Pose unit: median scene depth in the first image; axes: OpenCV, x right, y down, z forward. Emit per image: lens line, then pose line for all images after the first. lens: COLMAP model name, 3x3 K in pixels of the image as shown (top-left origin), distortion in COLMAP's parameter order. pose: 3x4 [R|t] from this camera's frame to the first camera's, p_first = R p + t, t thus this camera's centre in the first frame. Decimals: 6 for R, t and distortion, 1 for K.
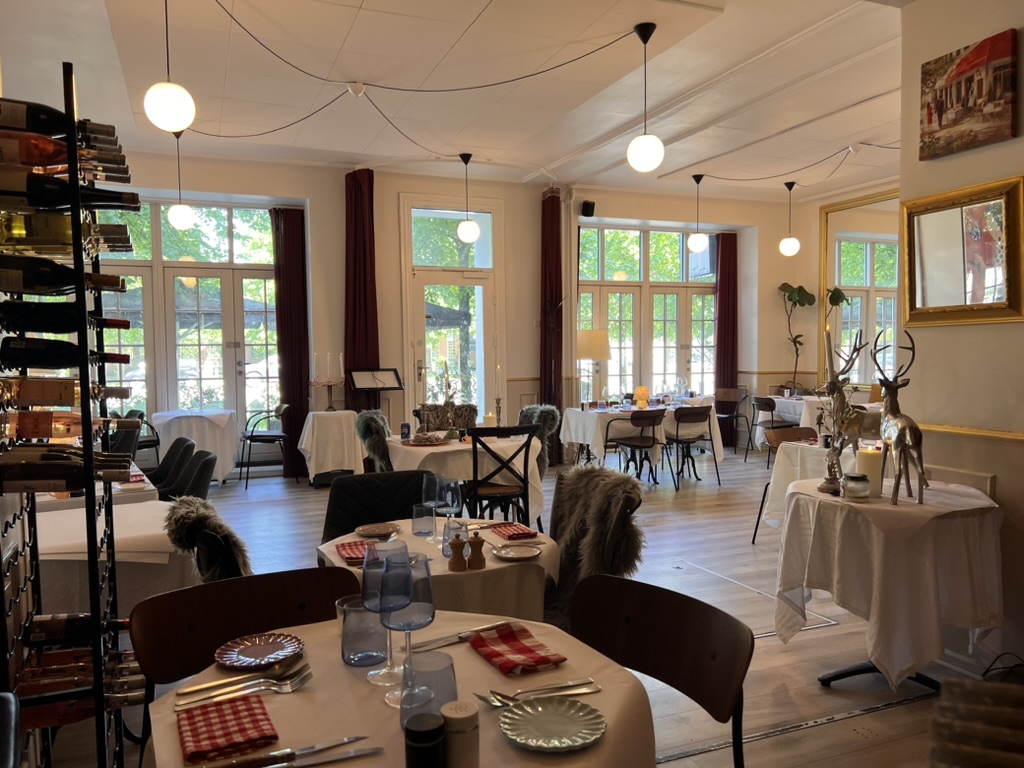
lens RADIAL K [[772.7, 0, 508.1], [0, 772.7, 388.1], [0, 0, 1]] dist [0.055803, -0.060996]
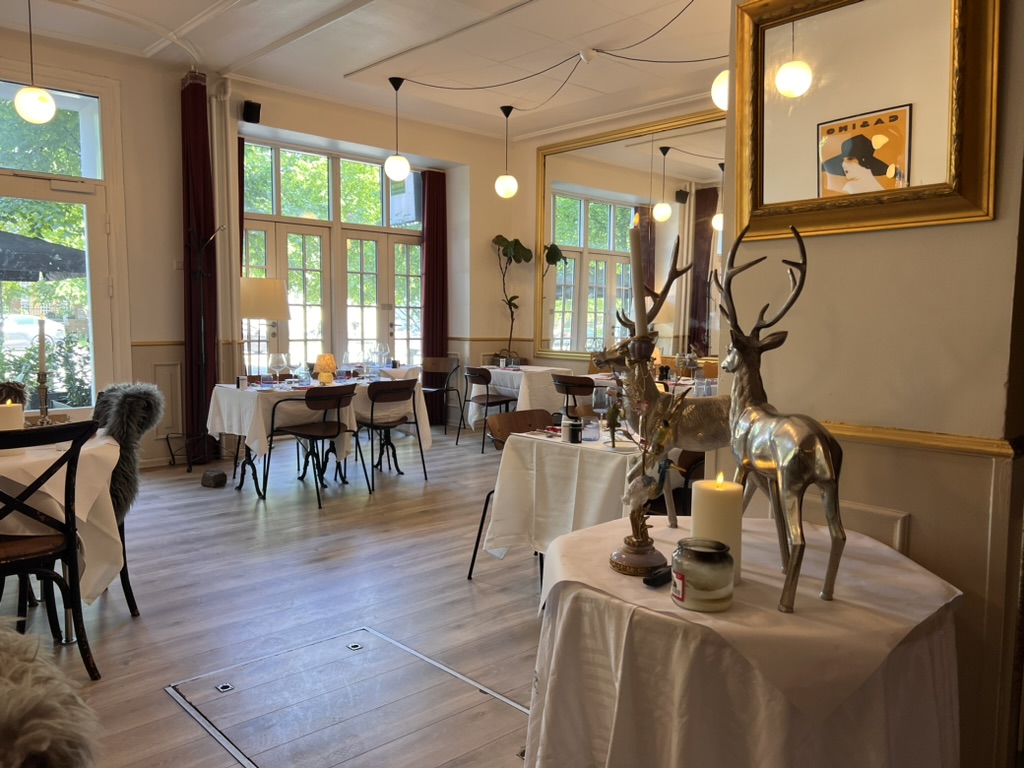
lens RADIAL K [[772.7, 0, 509.9], [0, 772.7, 384.2], [0, 0, 1]] dist [0.055803, -0.060996]
pose [[0.932889, -0.011585, 0.359977, 0.065441], [-0.000499, 0.999440, 0.033459, 0.001748], [-0.360163, -0.031393, 0.932361, 0.223922]]
